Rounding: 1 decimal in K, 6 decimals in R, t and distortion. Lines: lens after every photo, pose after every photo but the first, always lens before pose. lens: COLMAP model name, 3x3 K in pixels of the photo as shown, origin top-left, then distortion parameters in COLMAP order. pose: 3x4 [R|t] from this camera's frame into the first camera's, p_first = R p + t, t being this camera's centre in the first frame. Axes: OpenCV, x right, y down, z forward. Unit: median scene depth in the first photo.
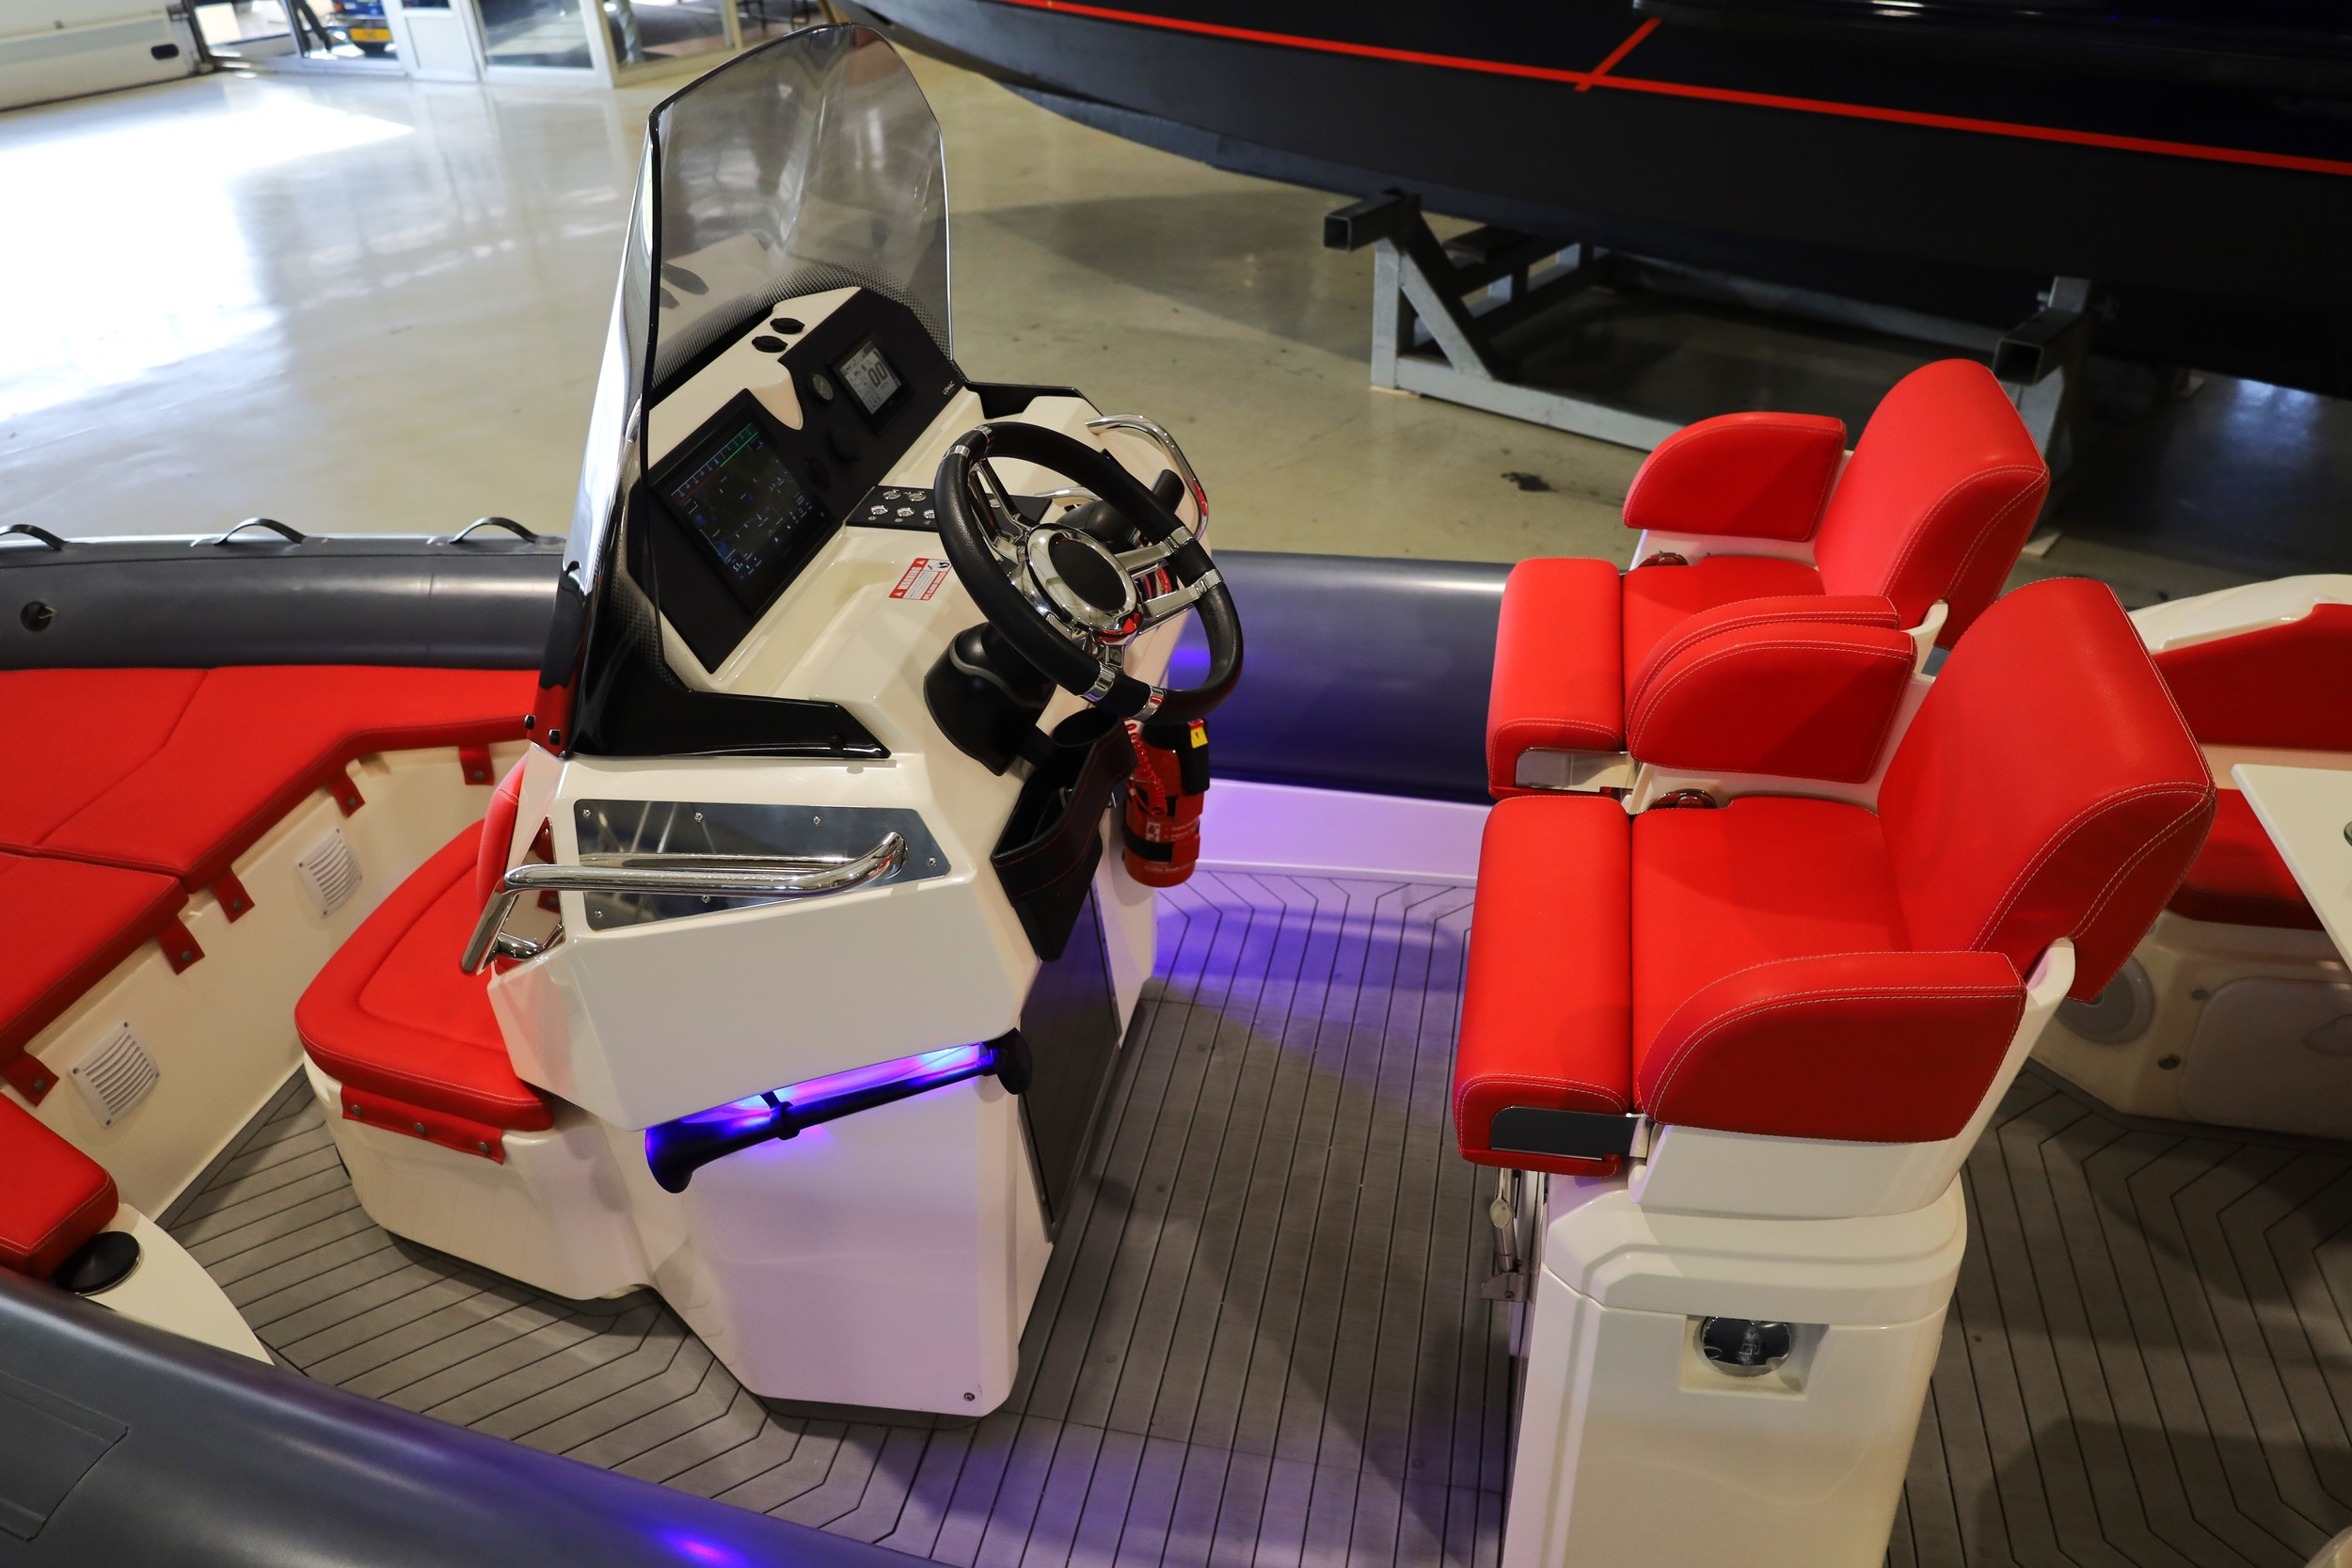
lens RADIAL K [[1681.2, 0, 1180.8], [0, 1681.2, 792.9], [0, 0, 1]] dist [0.000845, 0.005005]
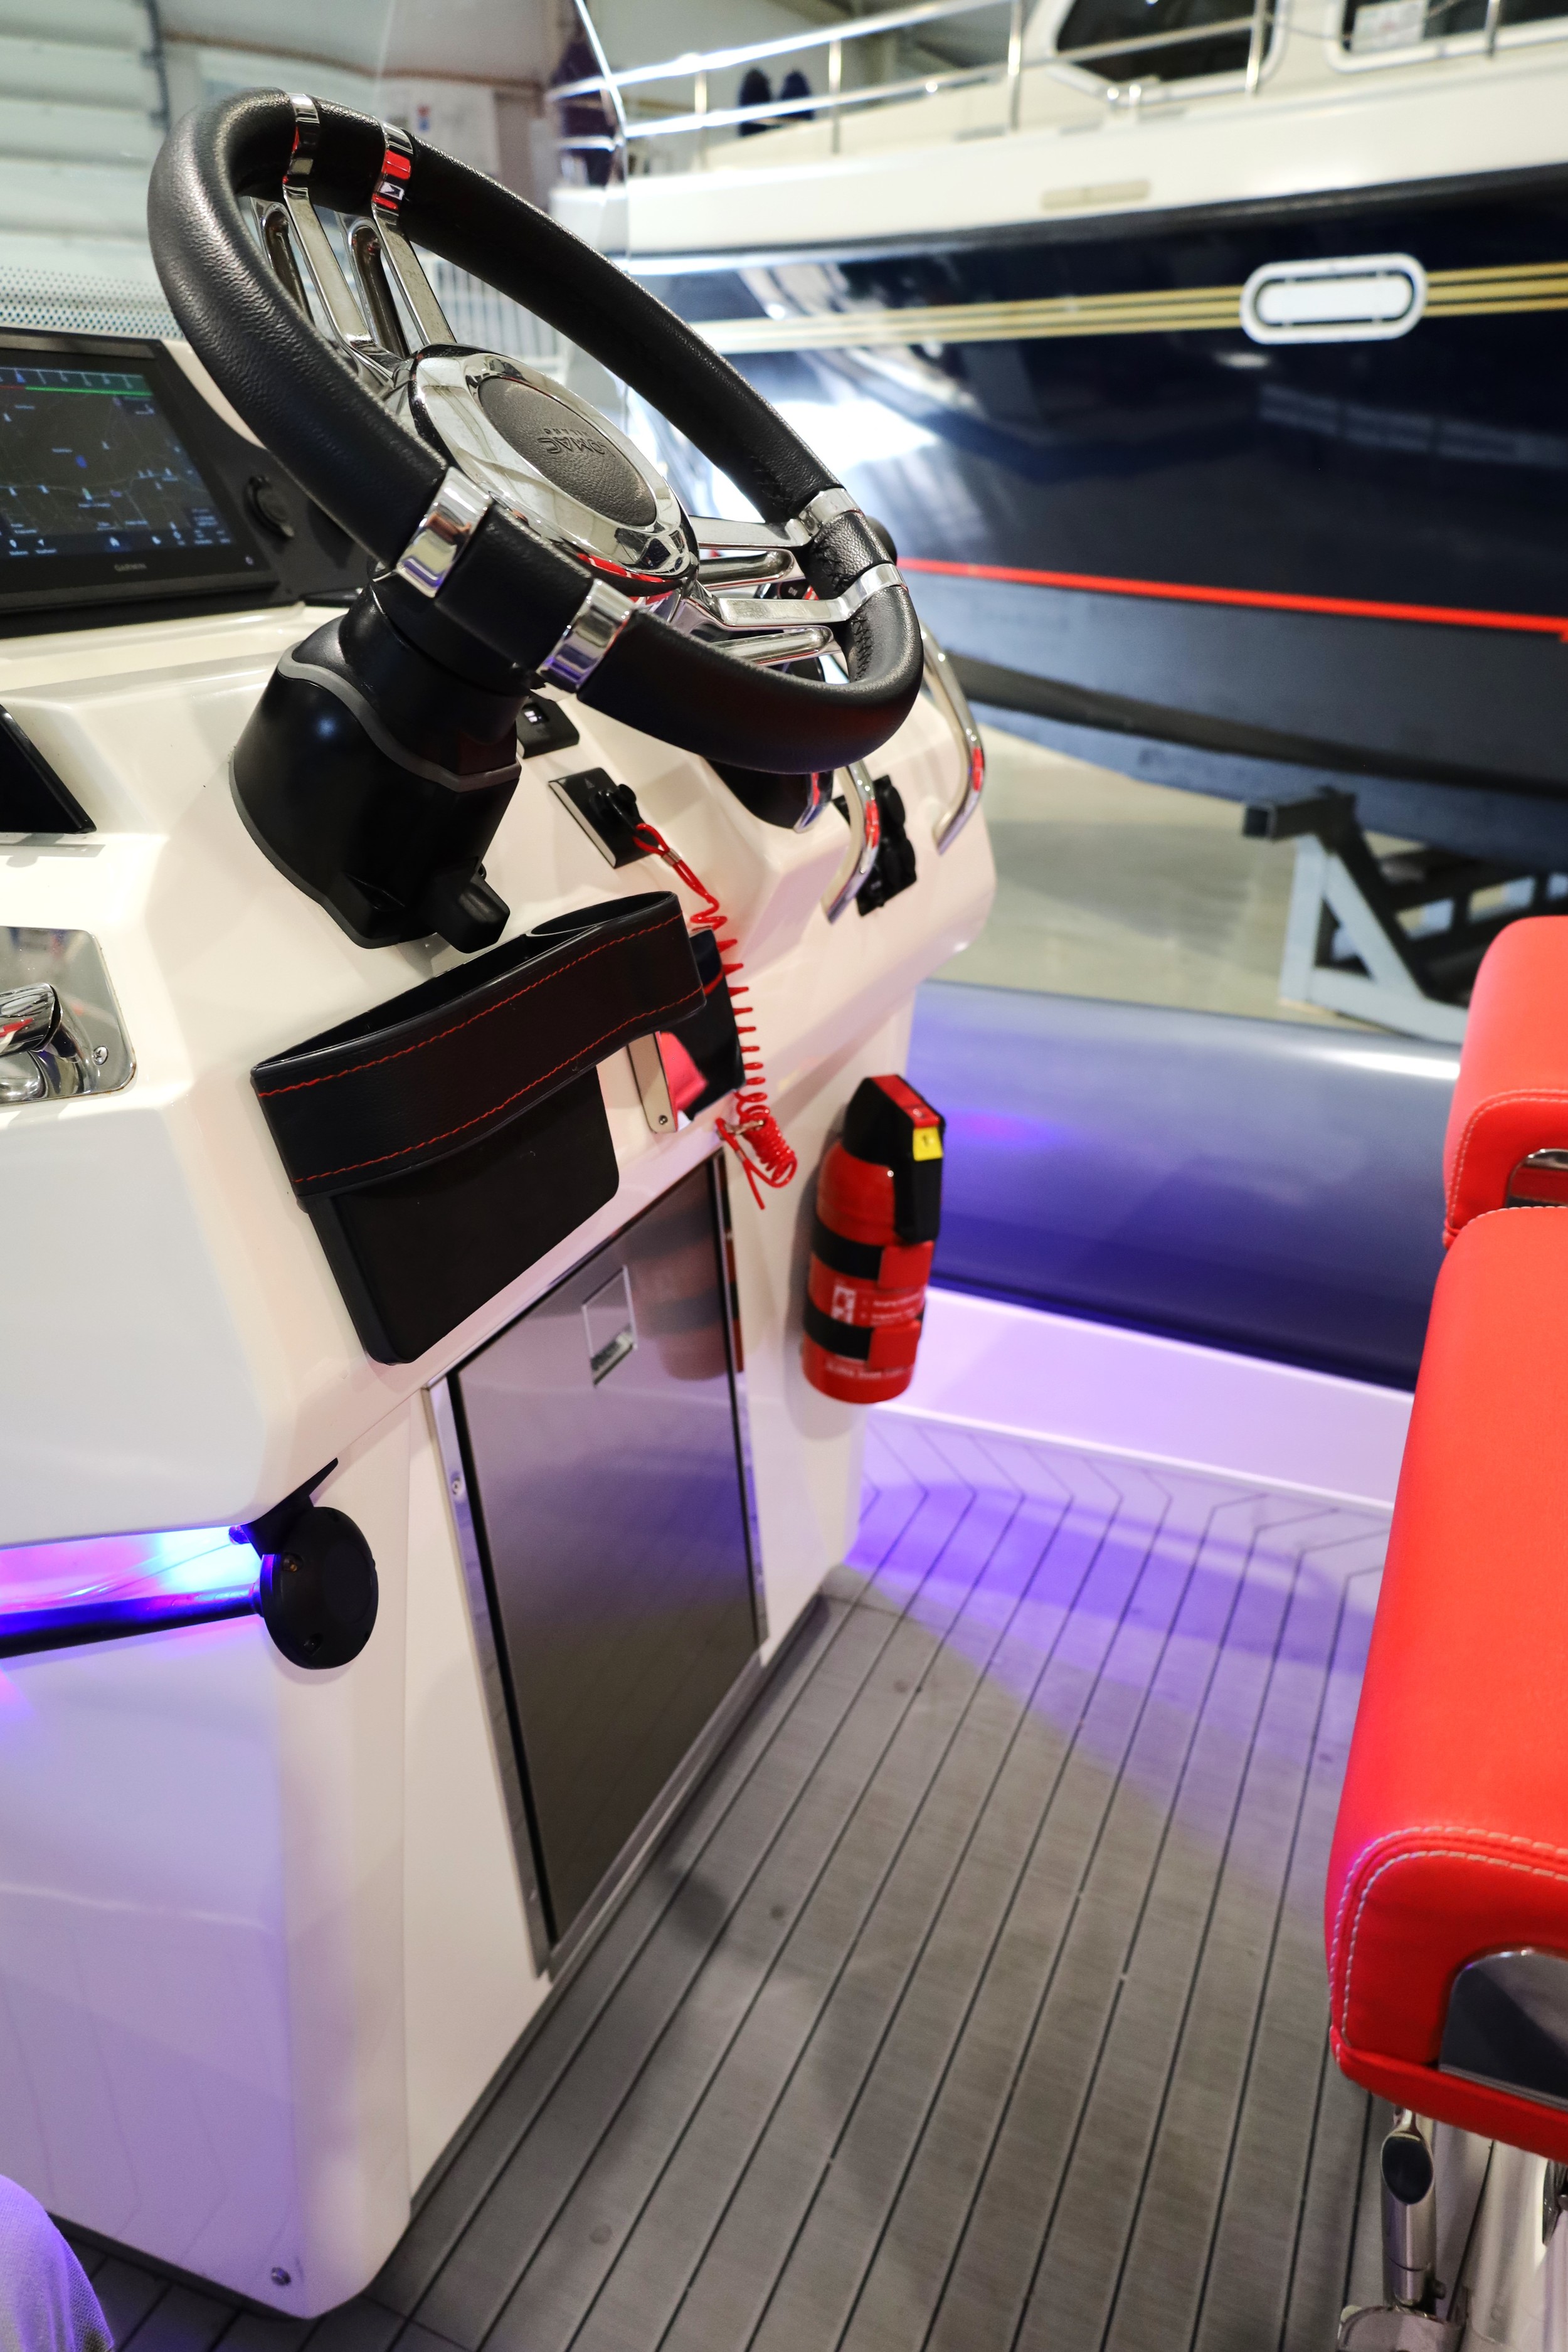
lens RADIAL K [[1611.3, 0, 784.0], [0, 1611.3, 1176.0], [0, 0, 1]] dist [0.001385, -0.003605]
pose [[0.976582, 0.116642, -0.180785, 0.062766], [-0.145105, 0.977489, -0.153167, 0.069629], [0.158849, 0.175813, 0.971523, 0.408847]]
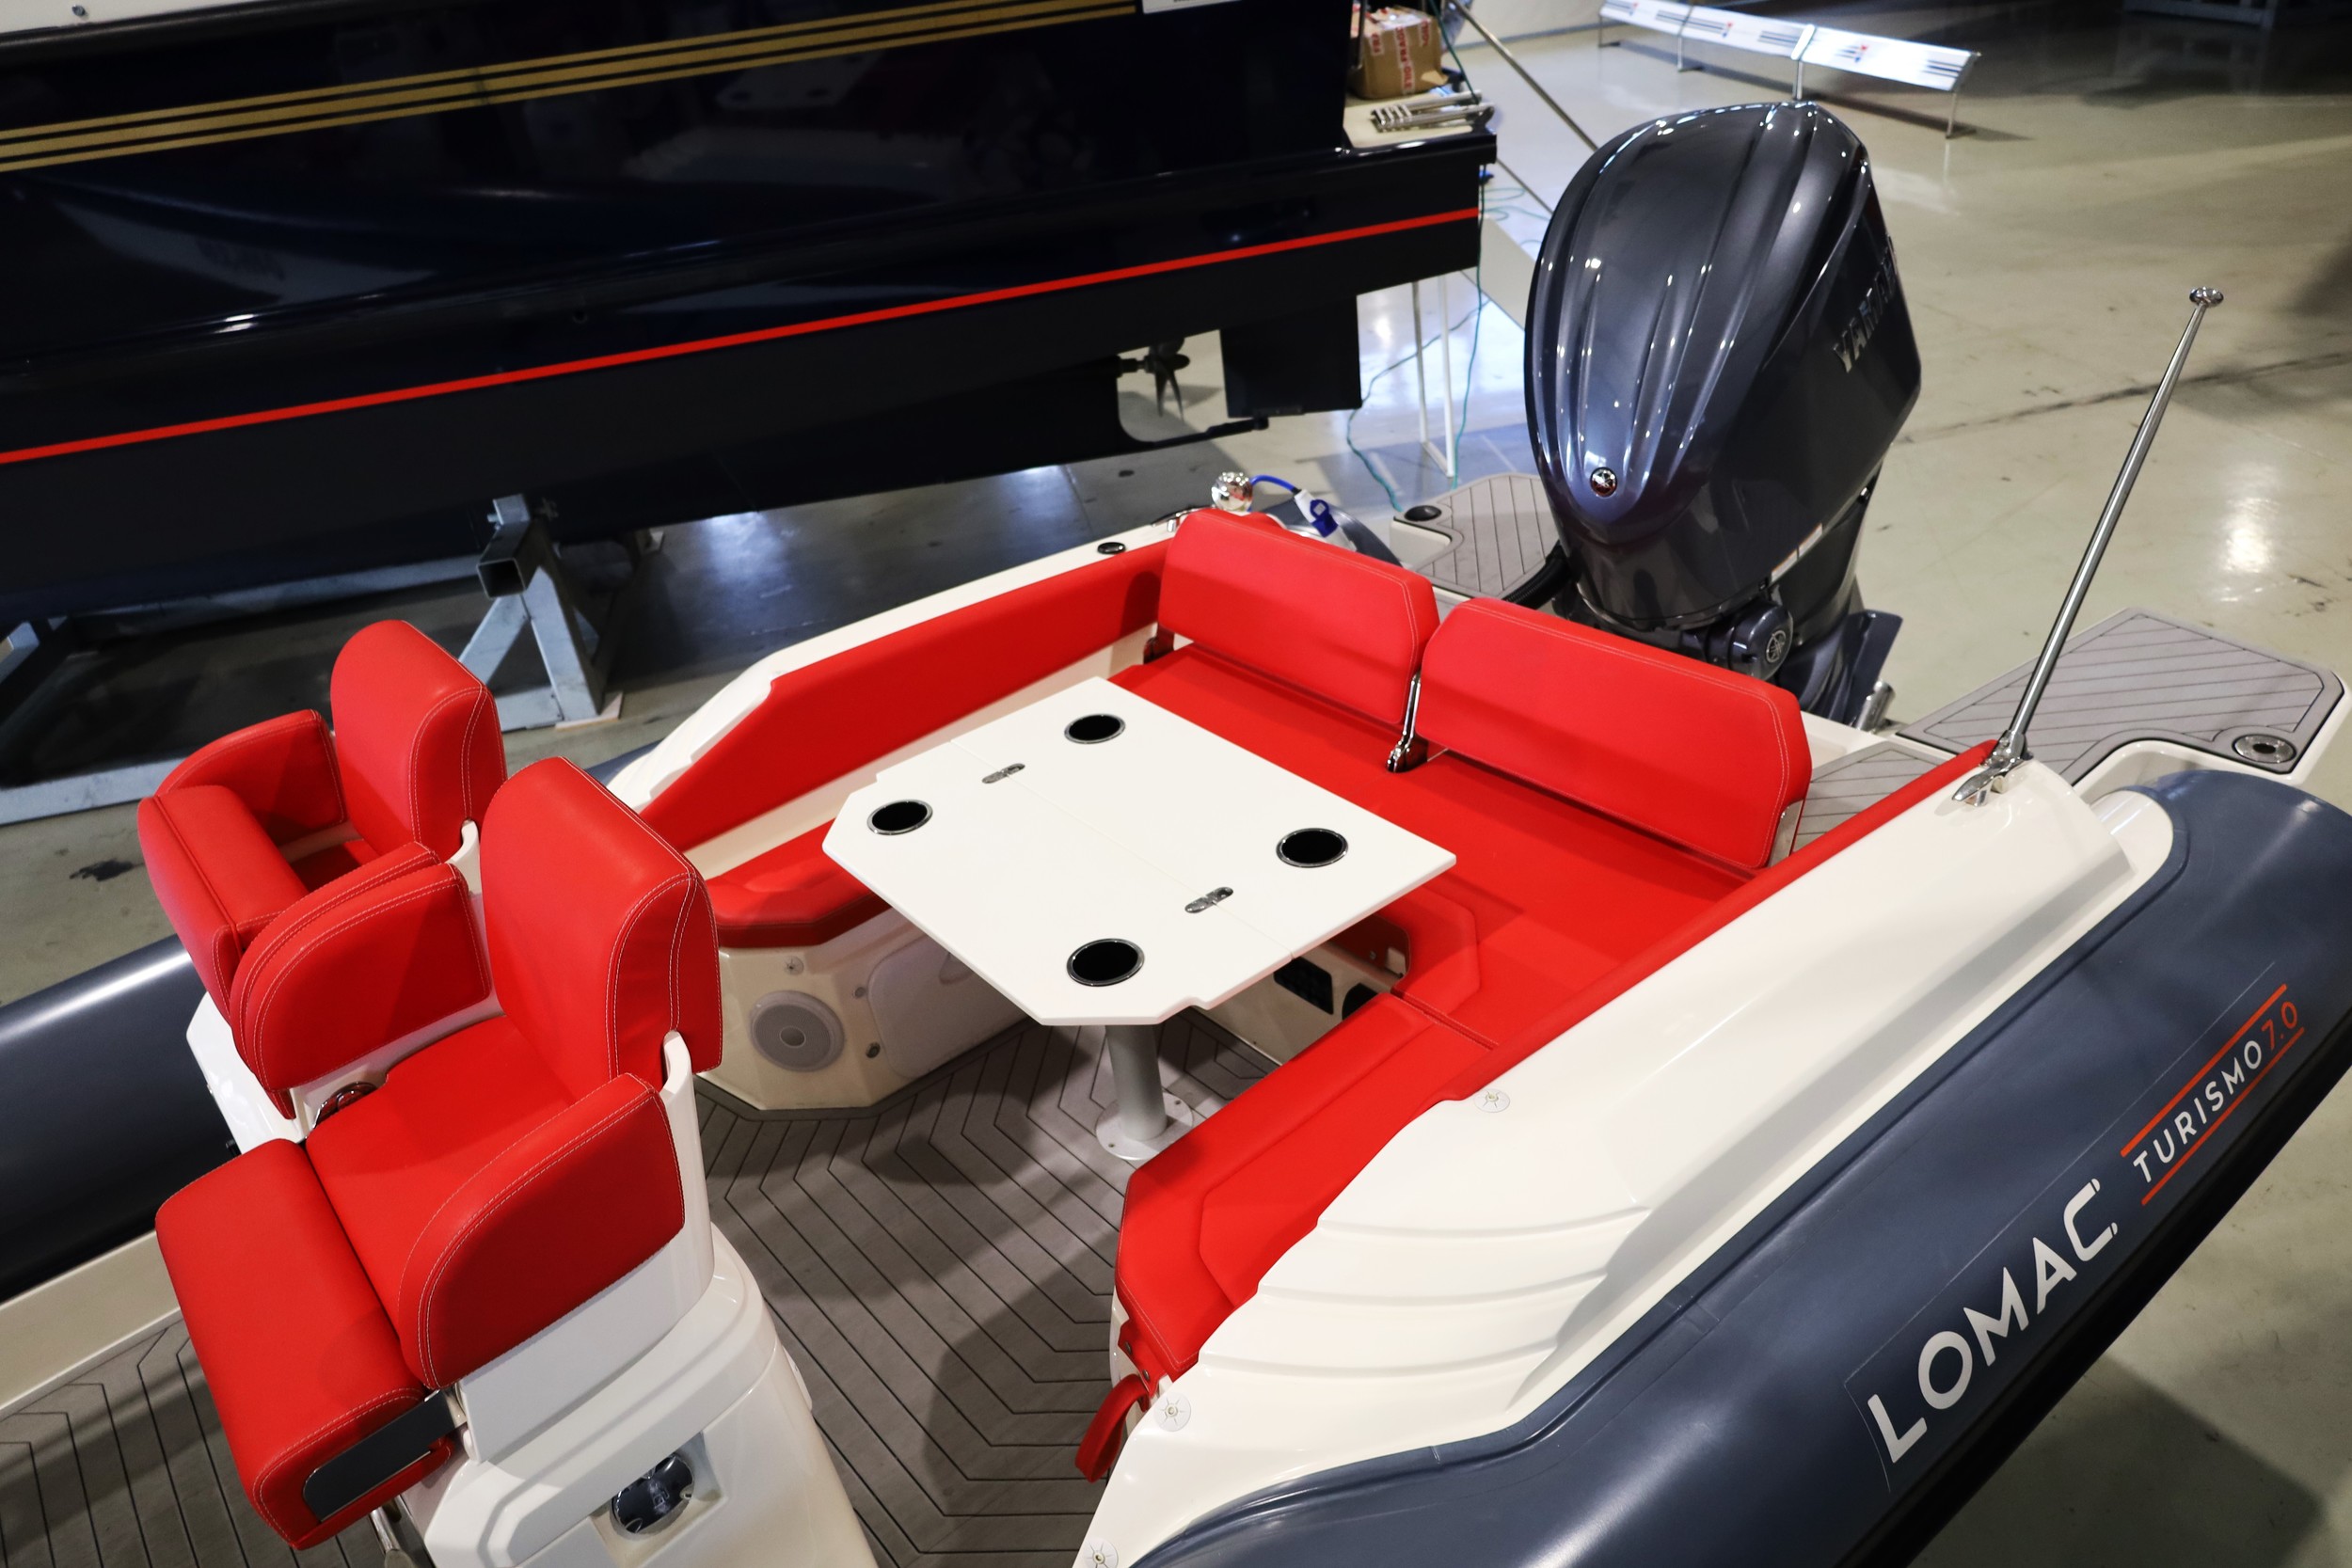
lens RADIAL K [[1611.1, 0, 1184.3], [0, 1611.1, 796.3], [0, 0, 1]] dist [0.001385, -0.003605]
pose [[0.620849, -0.433167, 0.653386, 0.042657], [0.508874, 0.856692, 0.084417, 0.017754], [-0.596317, 0.280081, 0.752303, -0.070517]]
